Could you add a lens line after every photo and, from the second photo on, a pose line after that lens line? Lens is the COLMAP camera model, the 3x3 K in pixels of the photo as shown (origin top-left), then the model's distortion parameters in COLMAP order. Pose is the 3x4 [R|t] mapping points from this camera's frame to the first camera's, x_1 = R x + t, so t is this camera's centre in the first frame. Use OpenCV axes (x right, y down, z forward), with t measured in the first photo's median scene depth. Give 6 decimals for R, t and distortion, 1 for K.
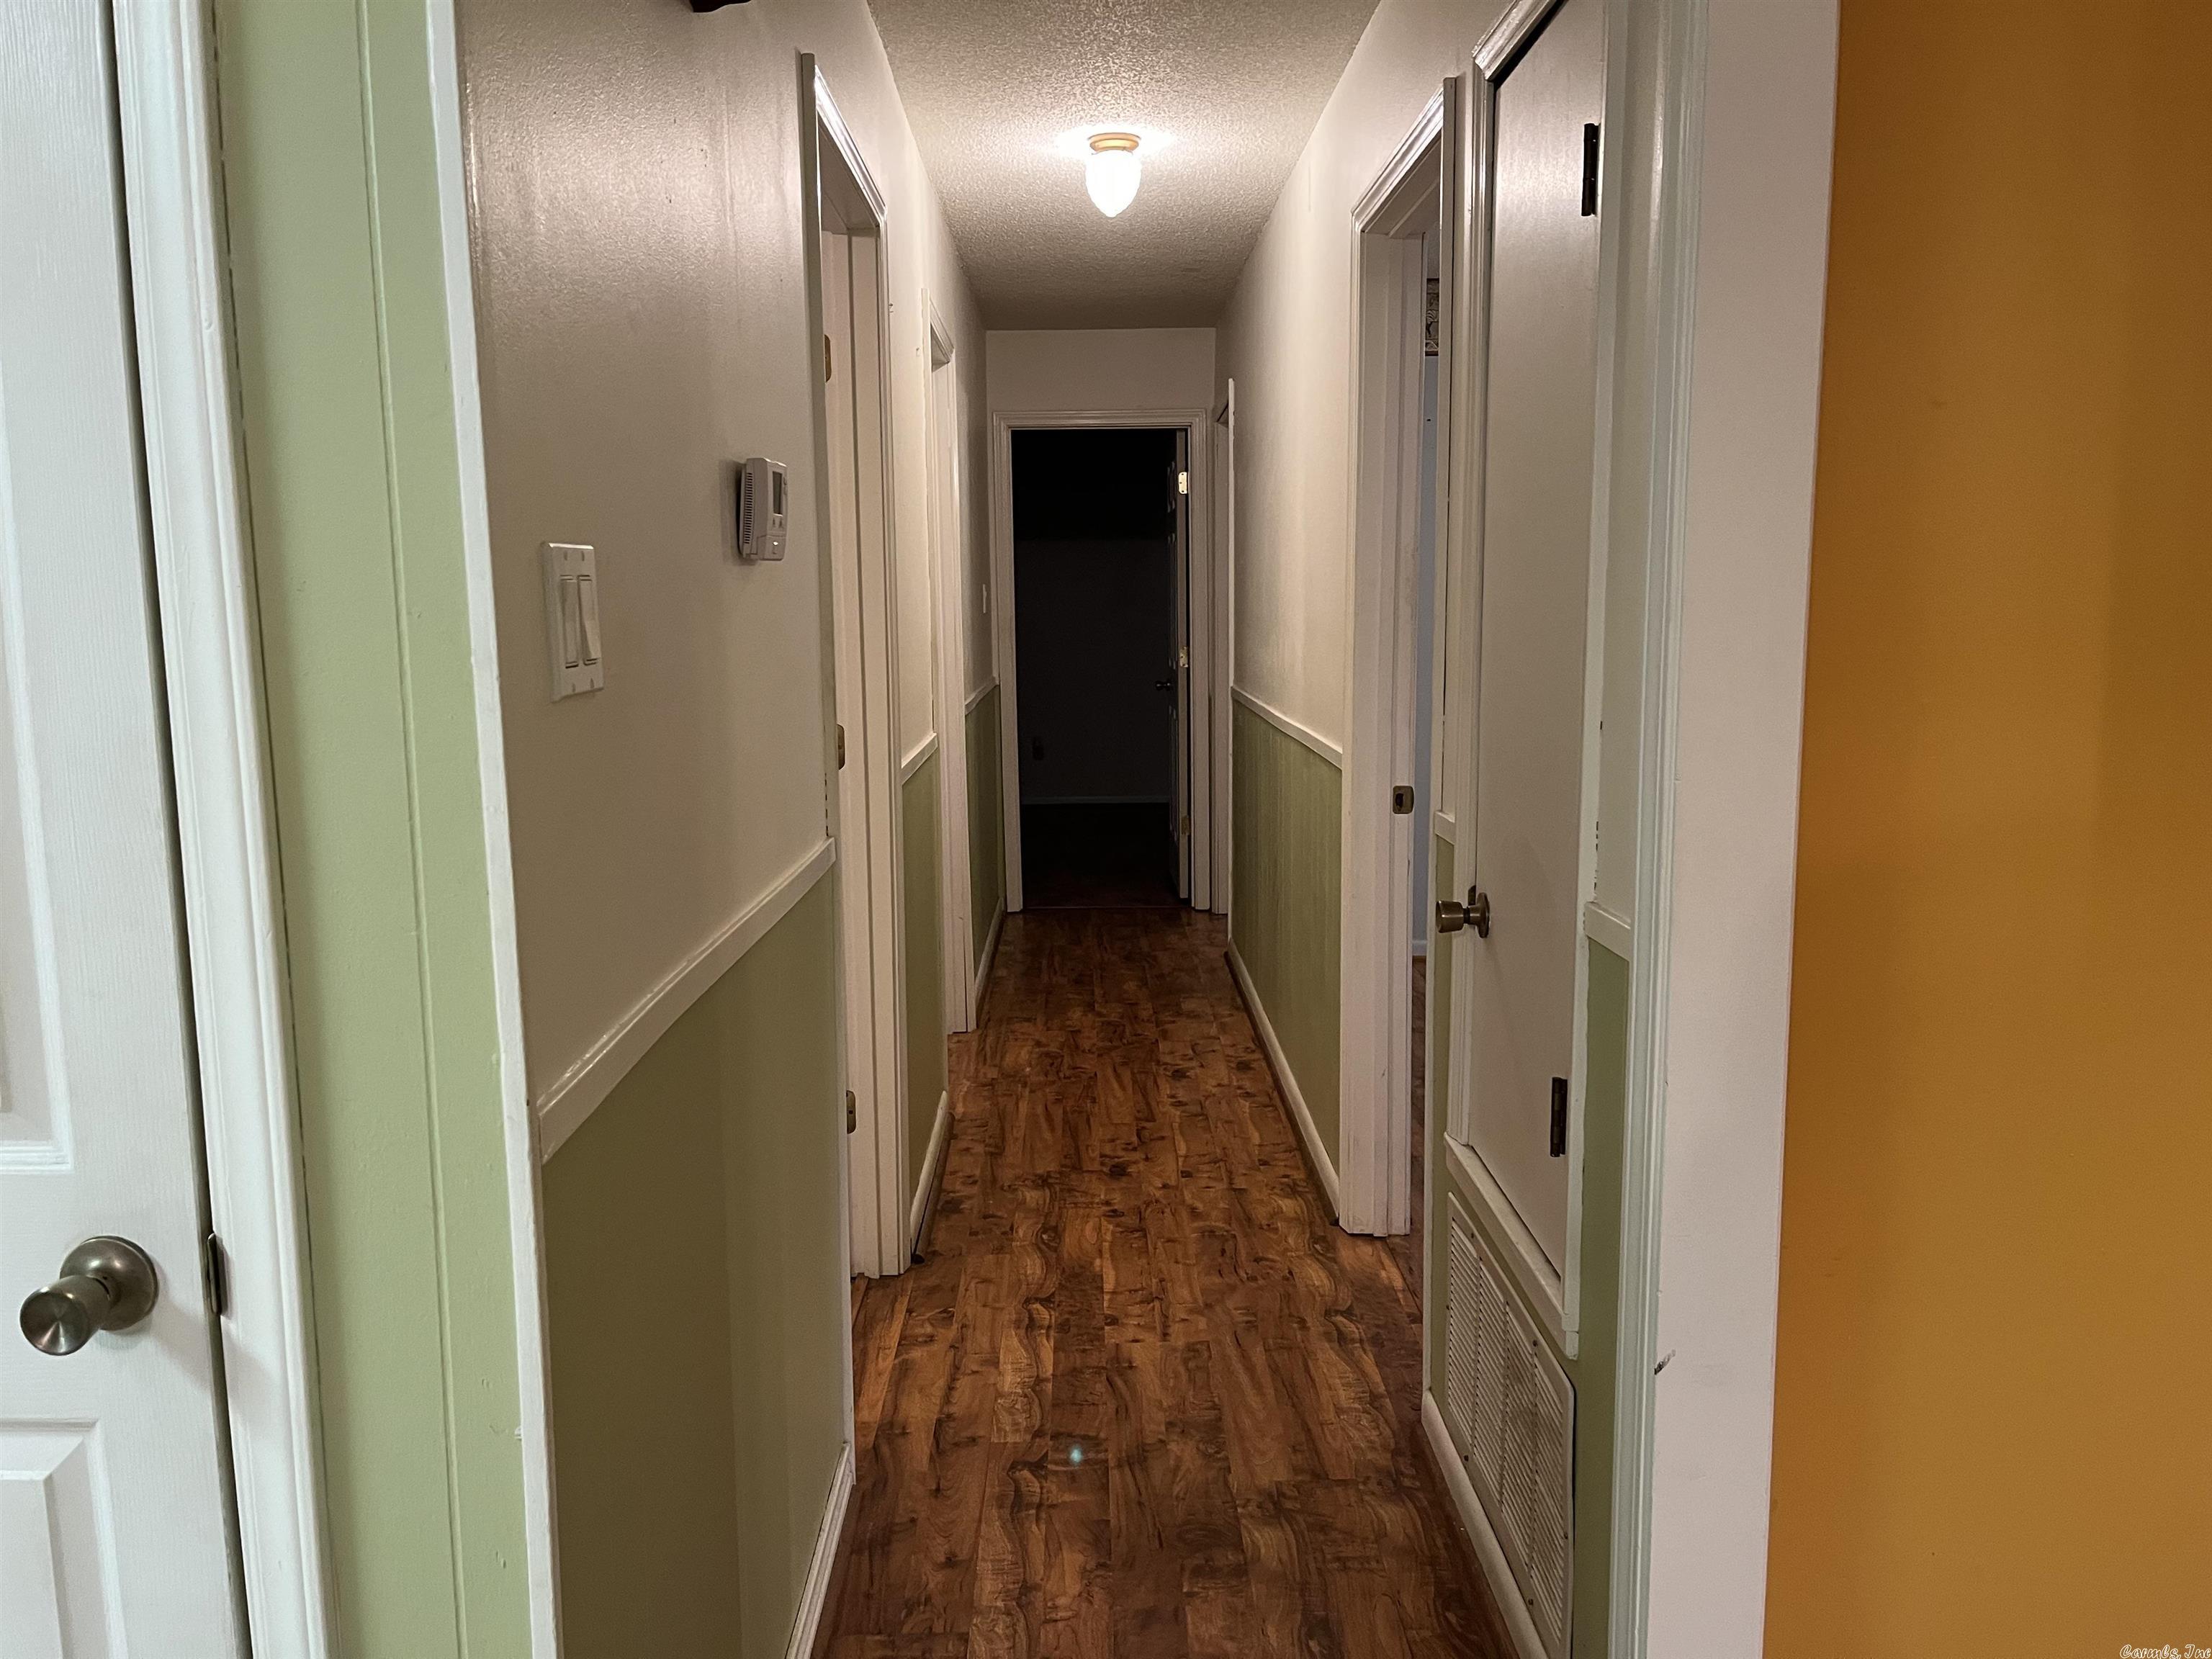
lens RADIAL K [[1670.5, 0, 1091.5], [0, 1670.5, 826.6], [0, 0, 1]] dist [0.072674, -0.099782]
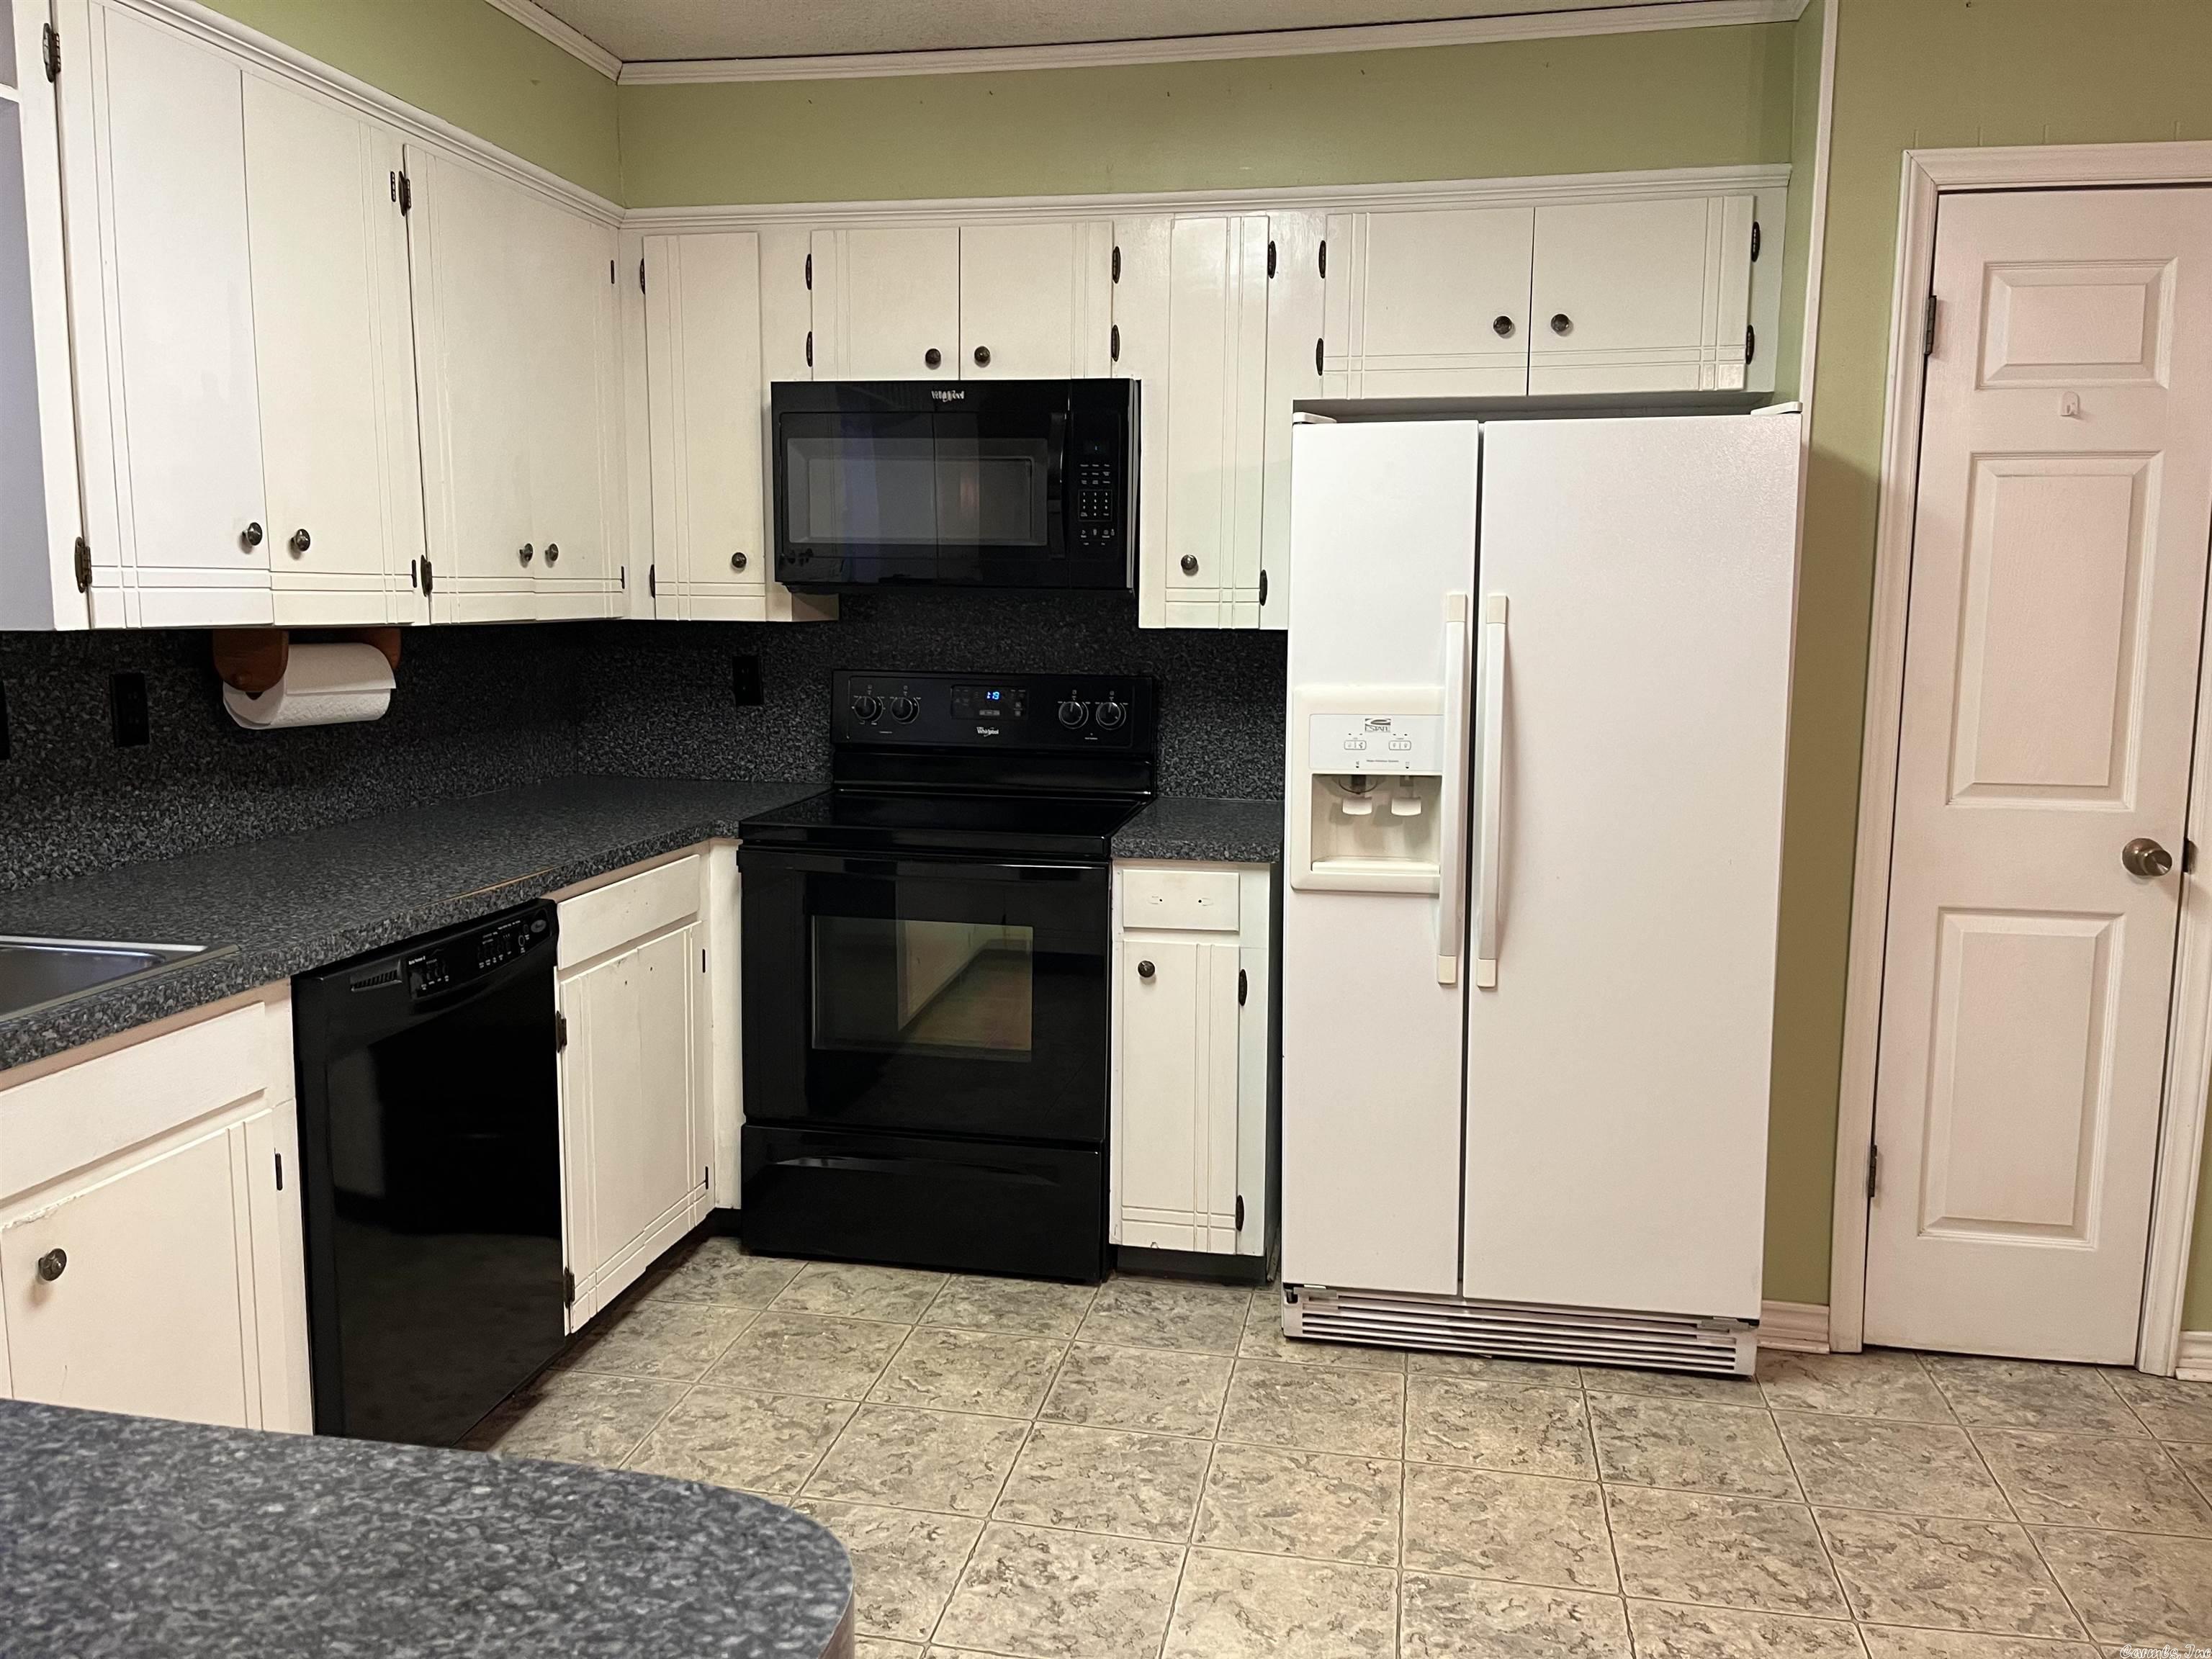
lens RADIAL K [[1670.5, 0, 1088.6], [0, 1670.5, 810.9], [0, 0, 1]] dist [0.072674, -0.099782]
pose [[0.979064, 0.043406, -0.198873, -1.046812], [-0.044669, 0.999000, -0.001866, 0.176685], [0.198593, 0.010711, 0.980023, -1.165571]]
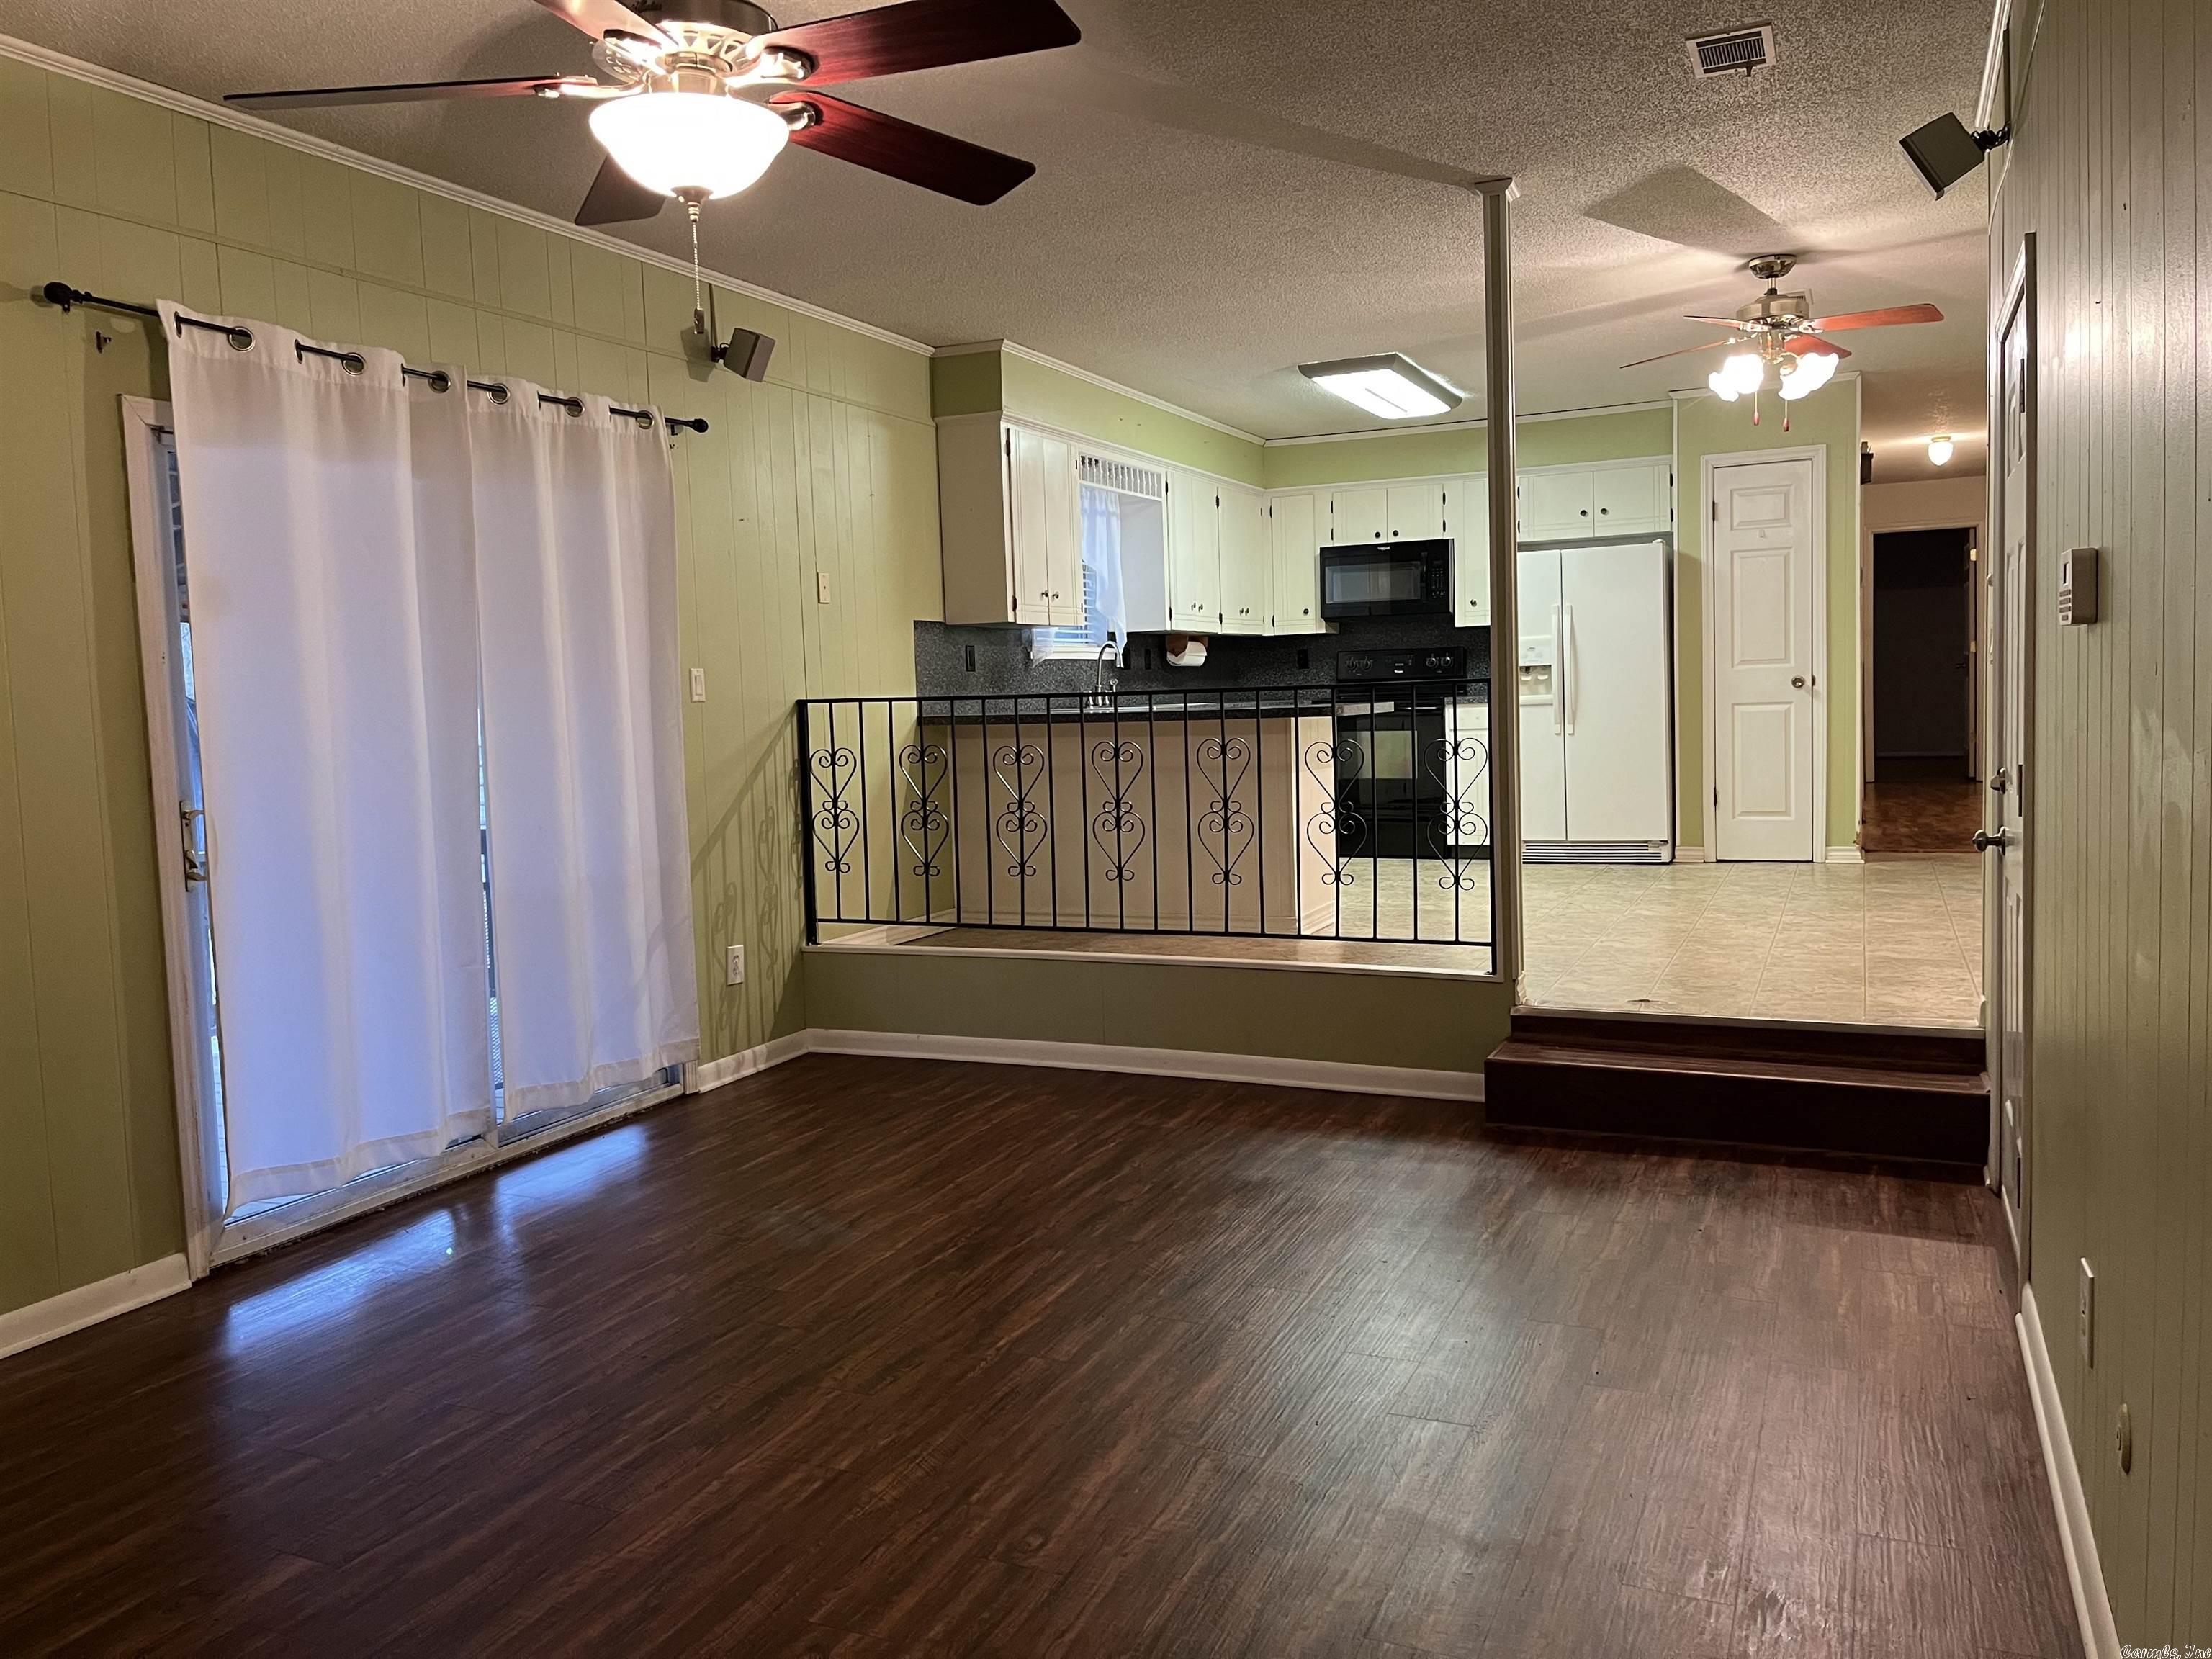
lens RADIAL K [[1670.5, 0, 1092.9], [0, 1670.5, 816.9], [0, 0, 1]] dist [0.072674, -0.099782]
pose [[0.907629, 0.012271, -0.419593, -0.171883], [-0.033900, 0.998450, -0.044130, 0.845377], [0.418401, 0.054278, 0.906639, -4.593344]]
